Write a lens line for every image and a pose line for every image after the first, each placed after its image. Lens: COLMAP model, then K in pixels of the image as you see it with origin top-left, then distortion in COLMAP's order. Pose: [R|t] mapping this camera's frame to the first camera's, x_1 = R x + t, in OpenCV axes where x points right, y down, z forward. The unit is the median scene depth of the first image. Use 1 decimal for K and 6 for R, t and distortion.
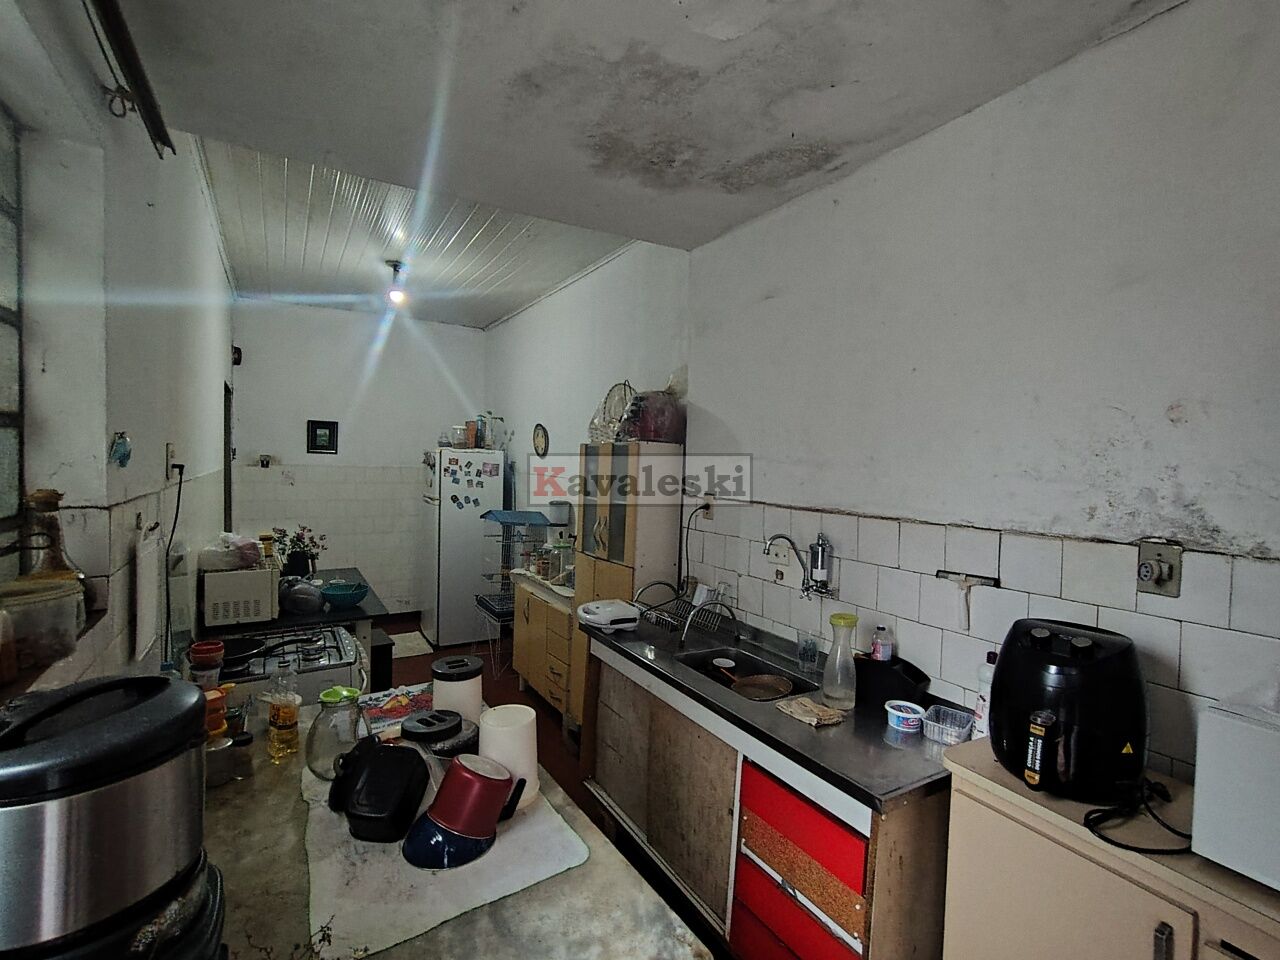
lens RADIAL K [[582.0, 0, 641.5], [0, 582.0, 483.4], [0, 0, 1]] dist [-0.010624, 0.005464]
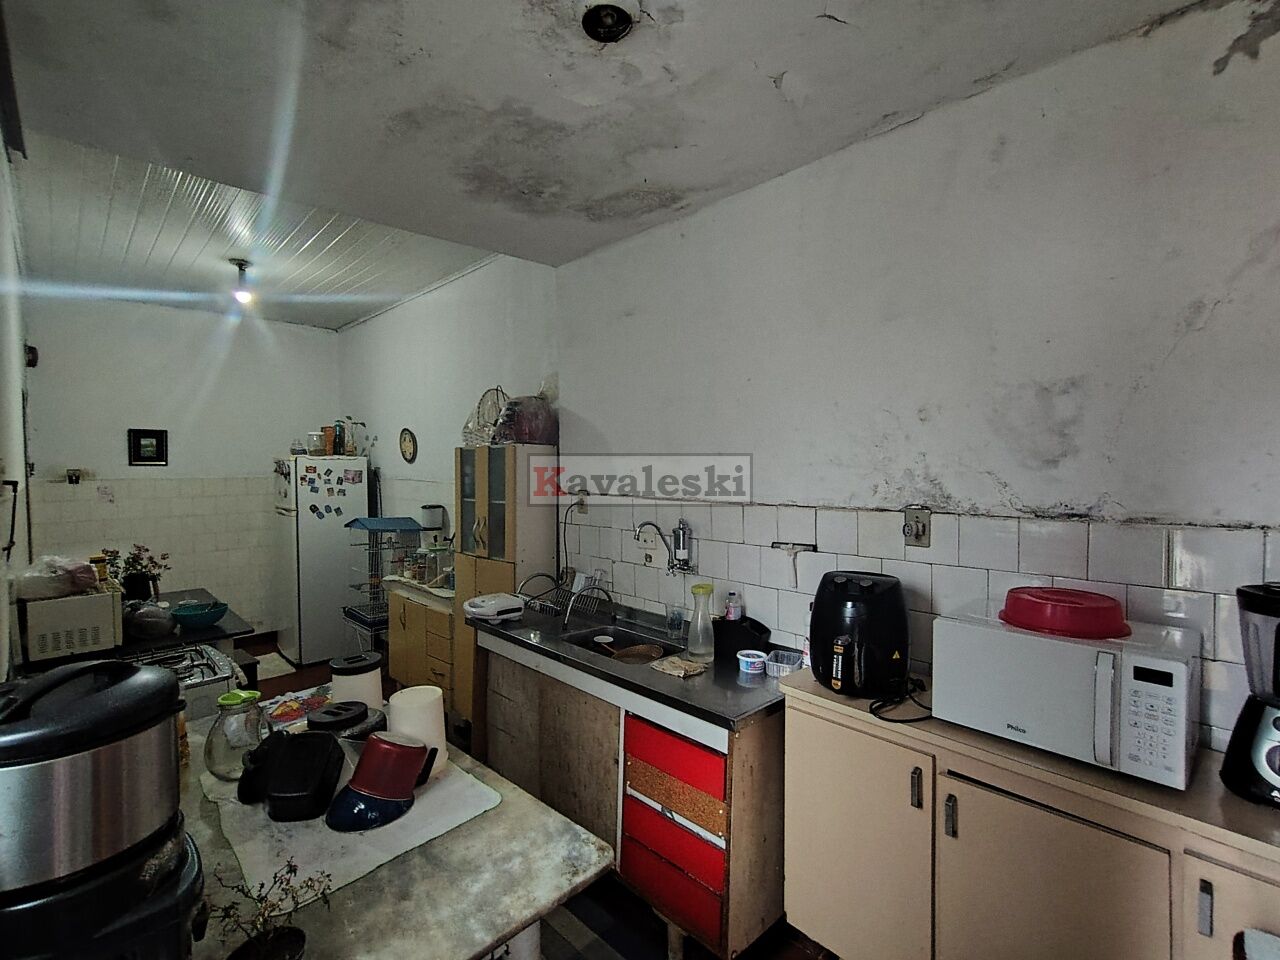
lens RADIAL K [[582.0, 0, 641.5], [0, 582.0, 483.4], [0, 0, 1]] dist [-0.010624, 0.005464]
pose [[0.972842, -0.039394, 0.228095, -0.035615], [0.039611, 0.999209, 0.003629, 0.007621], [-0.228057, 0.005505, 0.973632, -0.127951]]
